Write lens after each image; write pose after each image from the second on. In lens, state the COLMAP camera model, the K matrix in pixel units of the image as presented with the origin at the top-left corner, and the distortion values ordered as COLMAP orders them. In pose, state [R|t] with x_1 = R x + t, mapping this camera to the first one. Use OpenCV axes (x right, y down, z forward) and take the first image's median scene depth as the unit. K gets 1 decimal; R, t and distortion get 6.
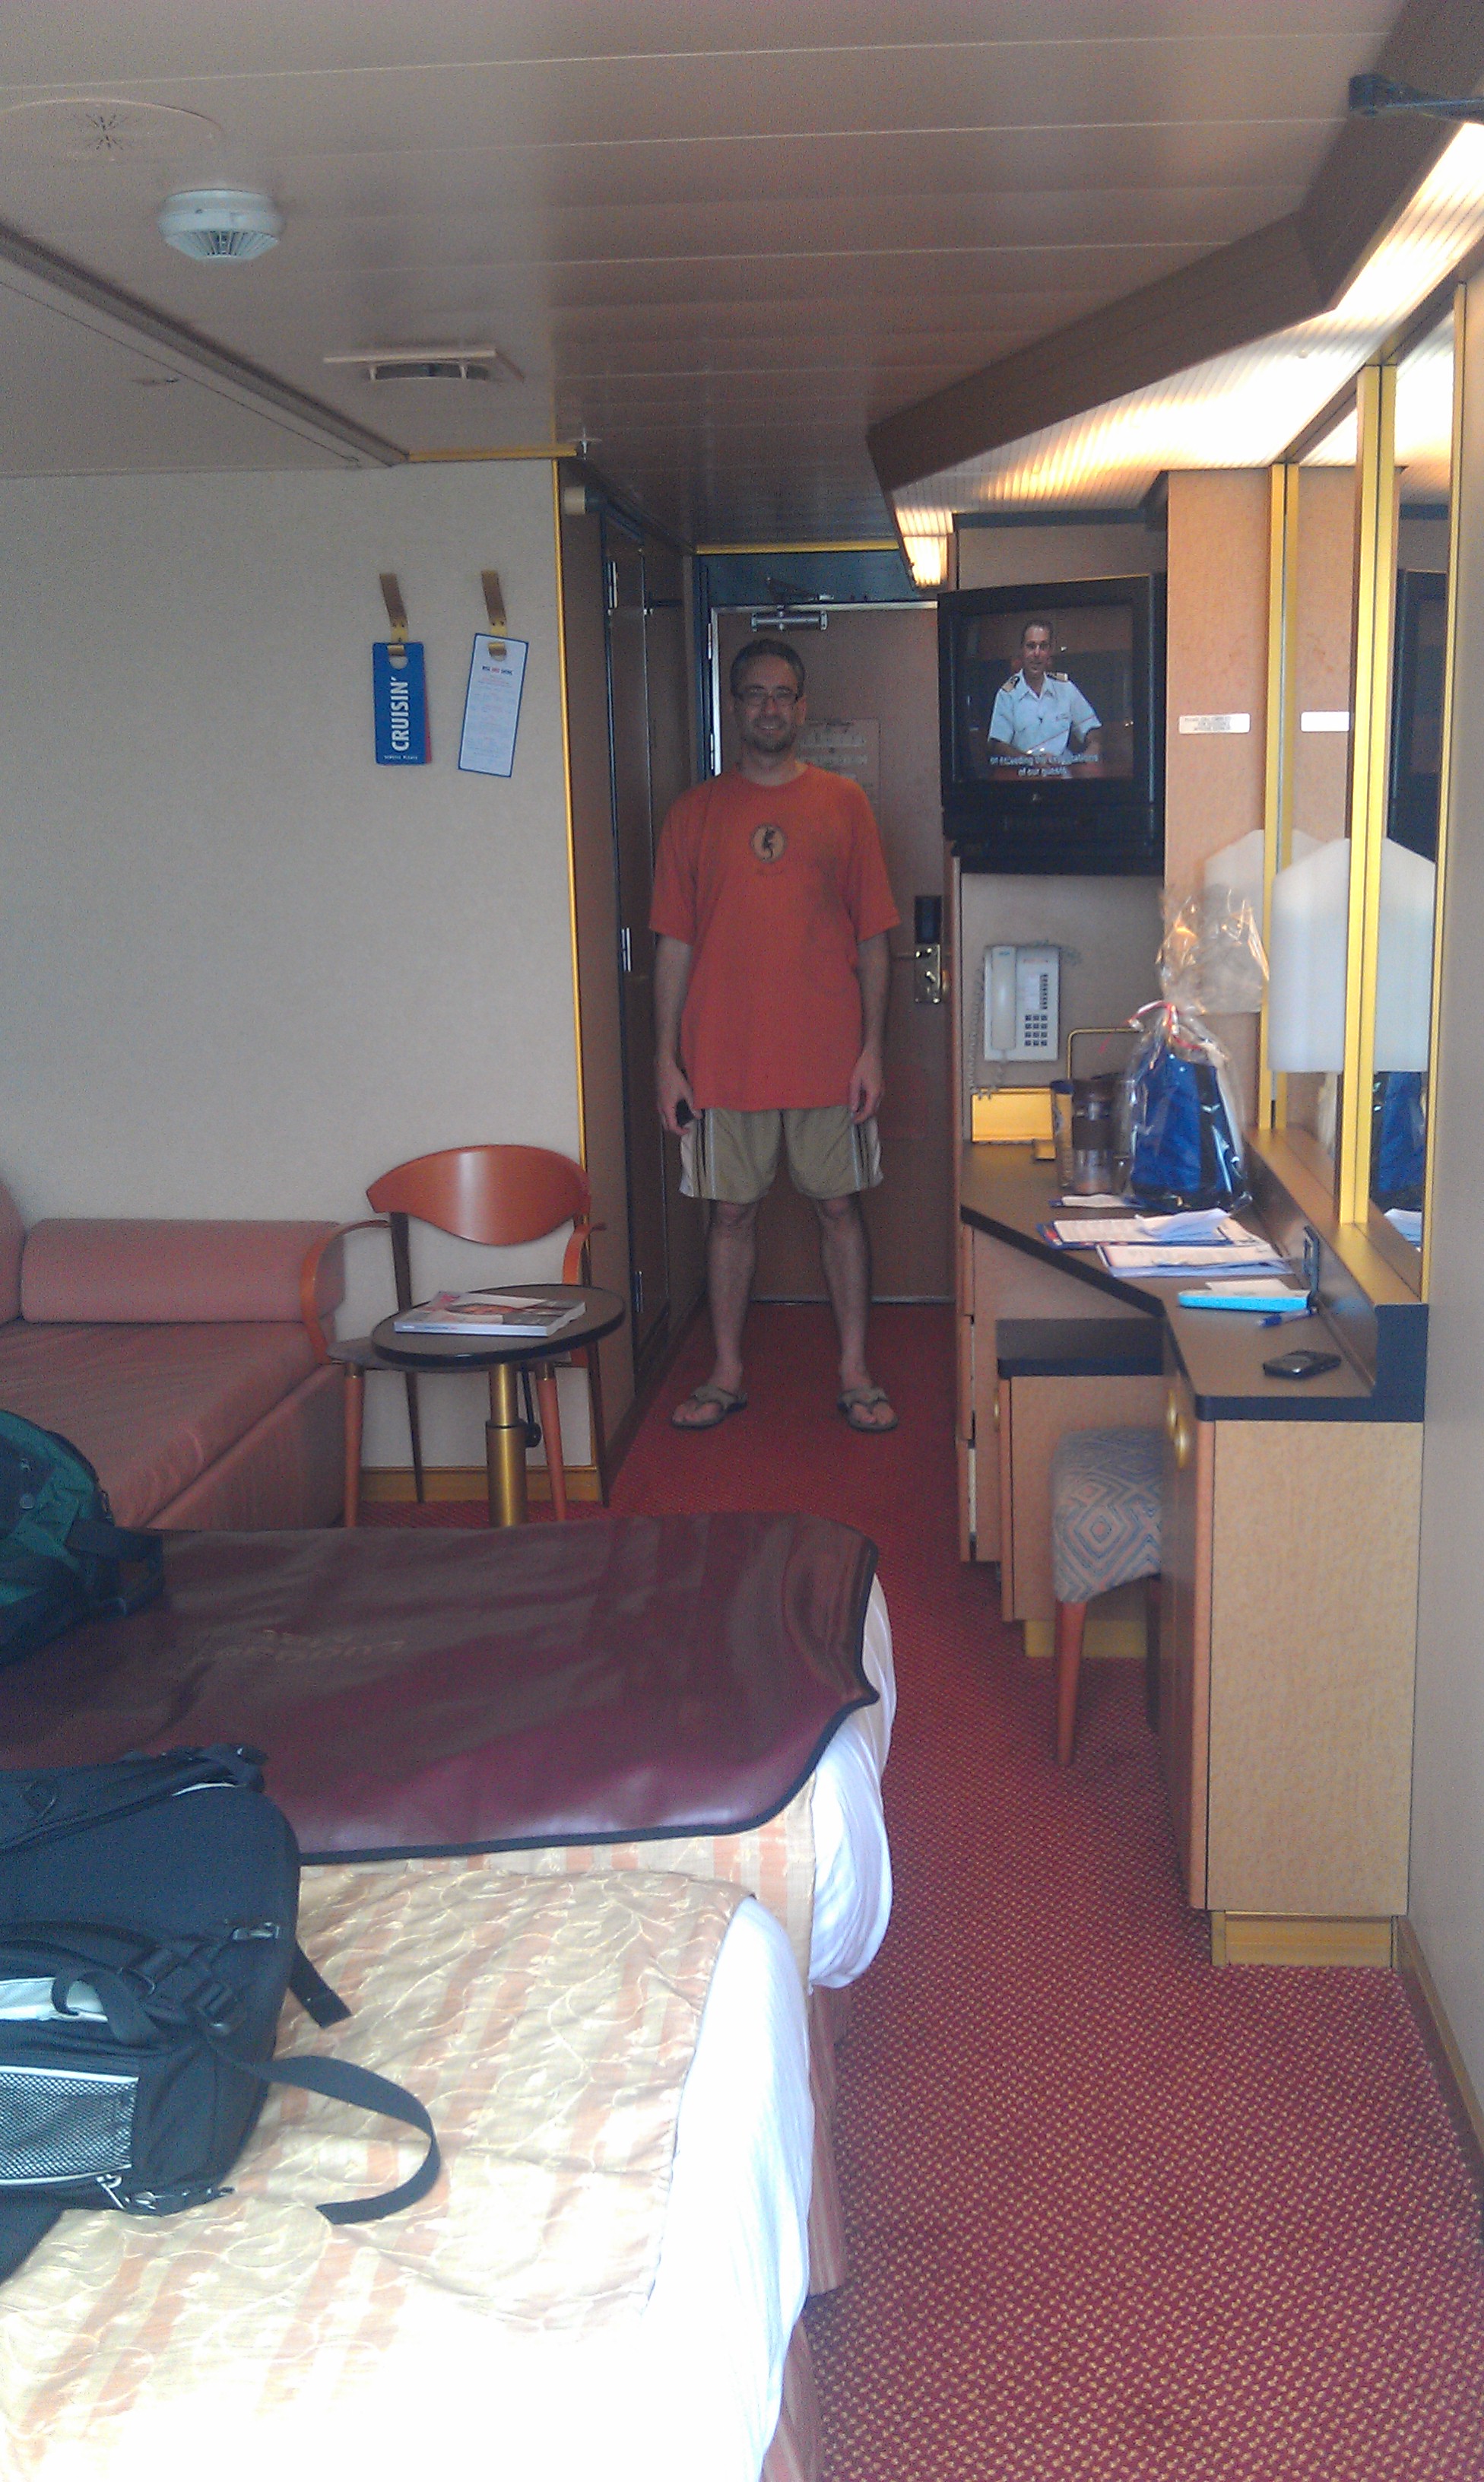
lens RADIAL K [[2572.0, 0, 759.0], [0, 2572.0, 1342.0], [0, 0, 1]] dist [0.174738, -0.573711]
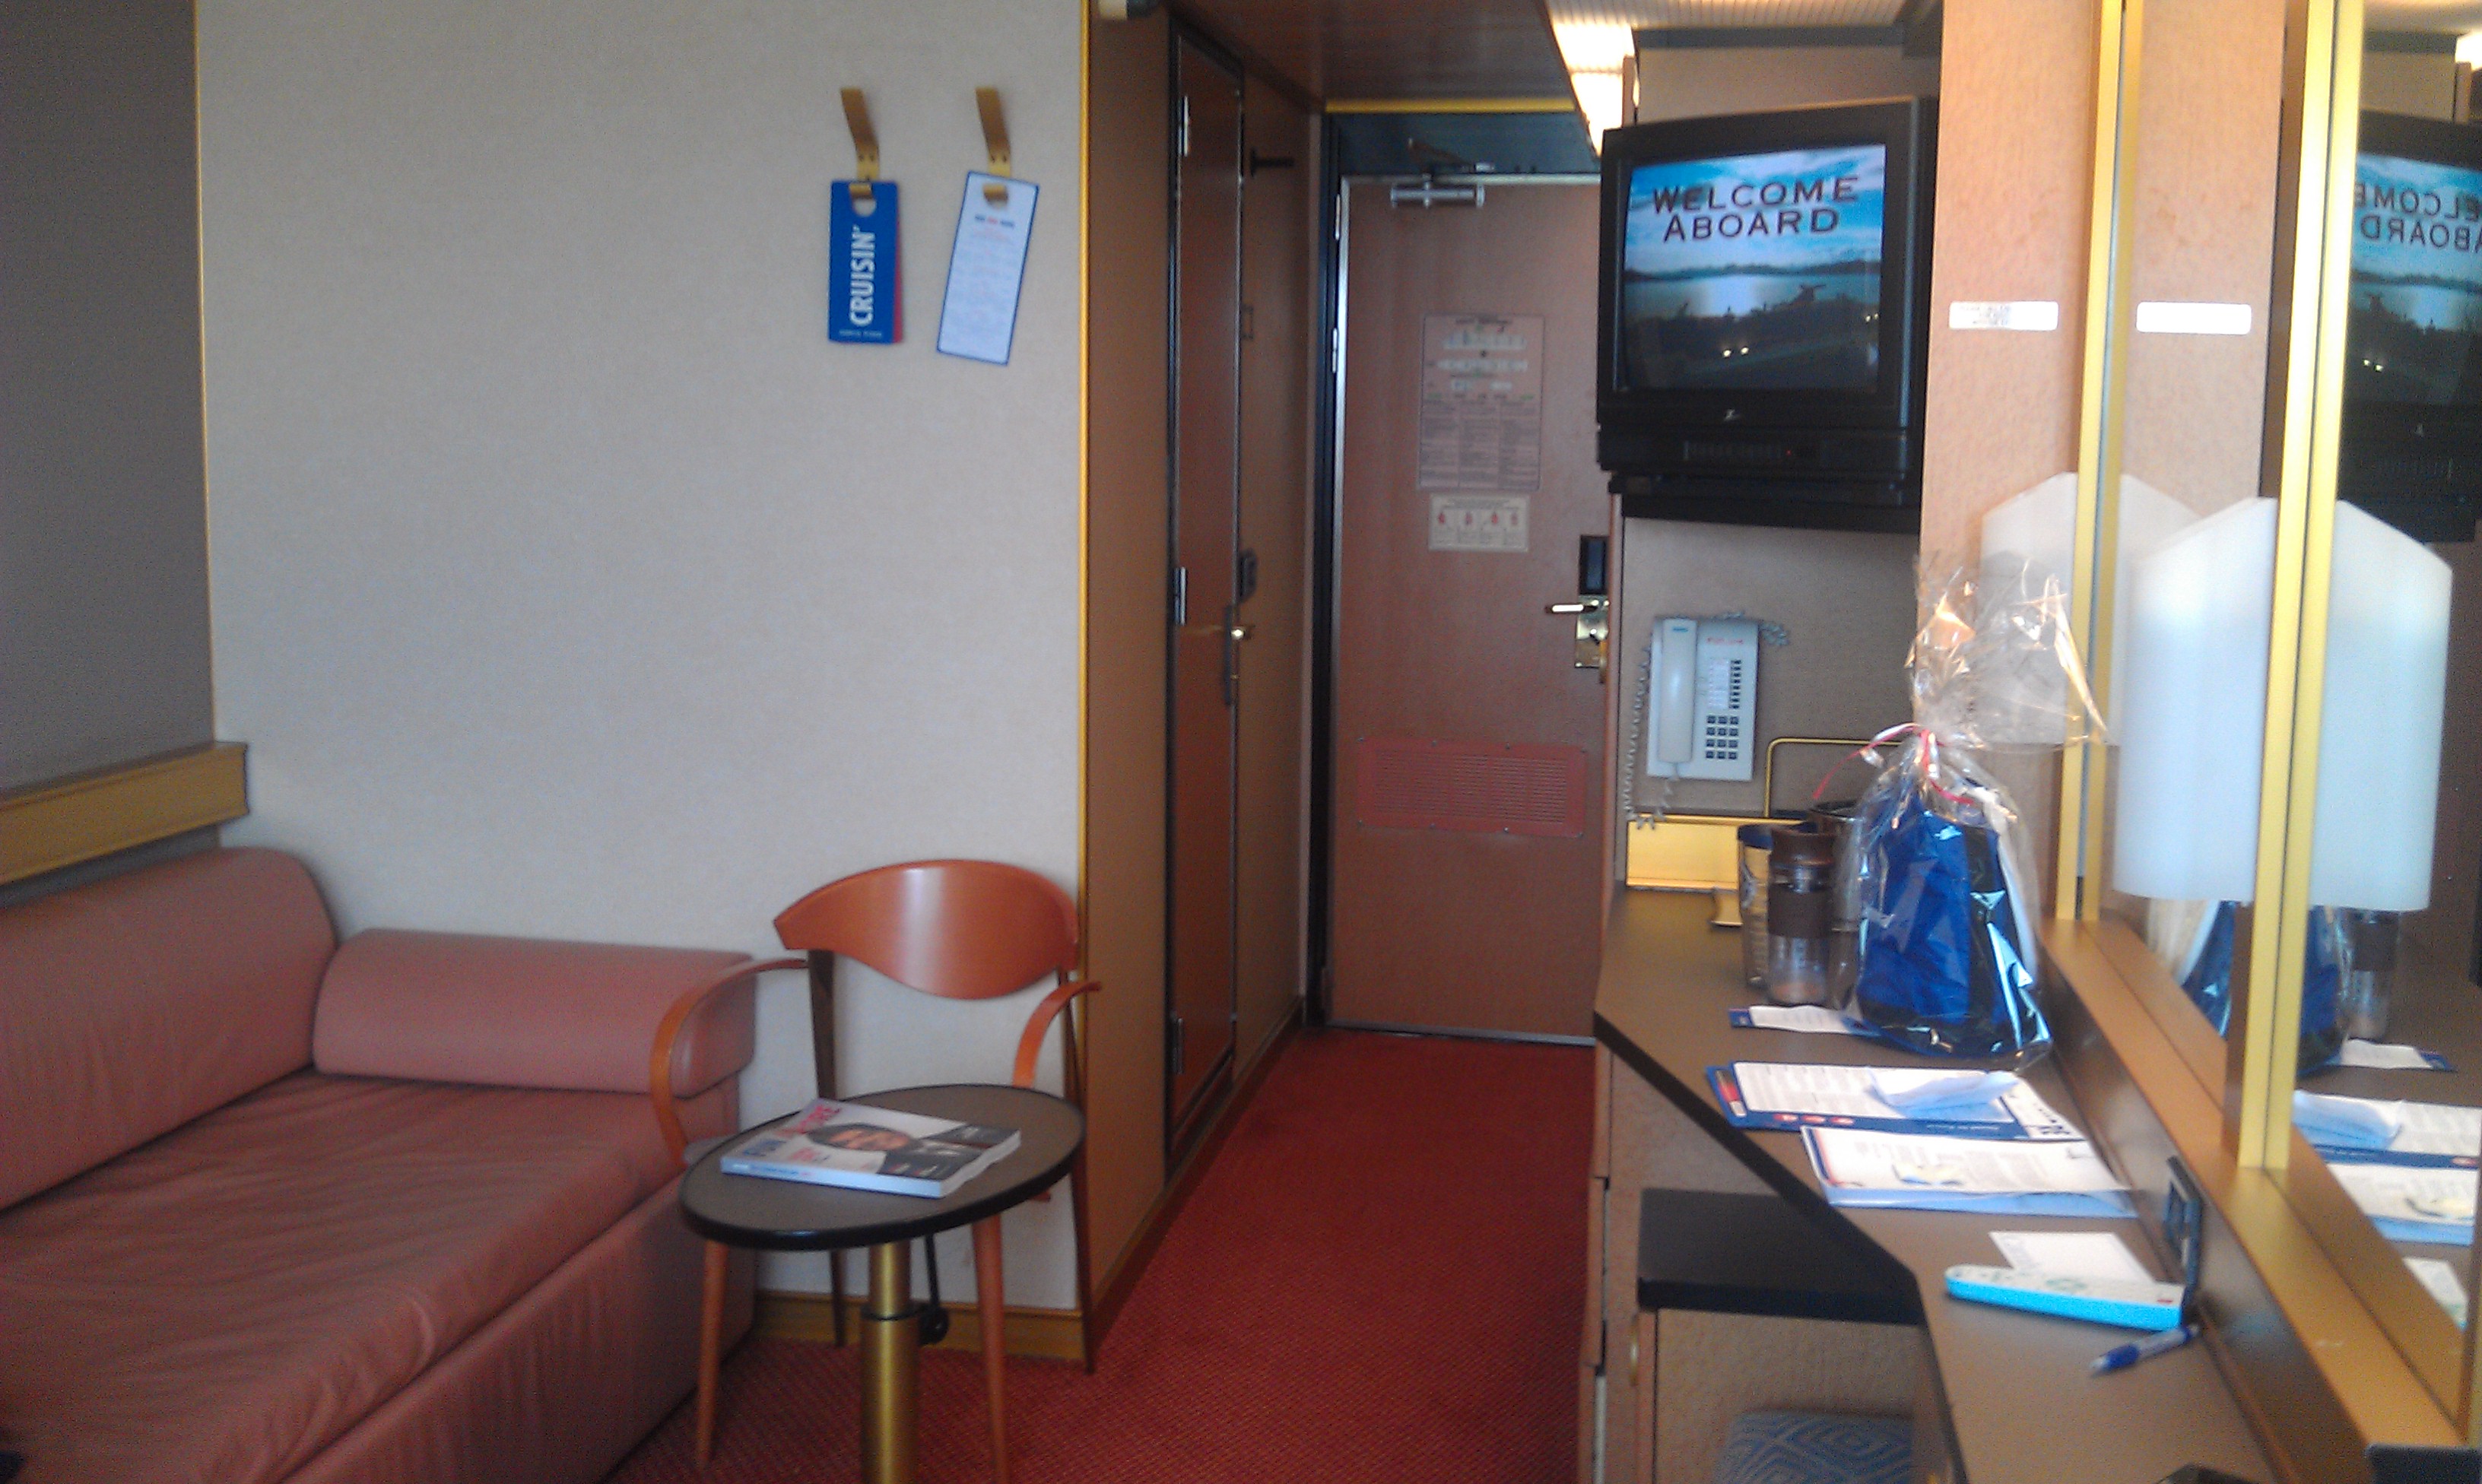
lens RADIAL K [[2572.0, 0, 1241.0], [0, 2572.0, 742.0], [0, 0, 1]] dist [0.174738, -0.573711]
pose [[0.995520, 0.044661, -0.083344, 0.039377], [-0.051198, 0.995636, -0.078021, -0.064521], [0.079496, 0.081938, 0.993462, 0.319550]]
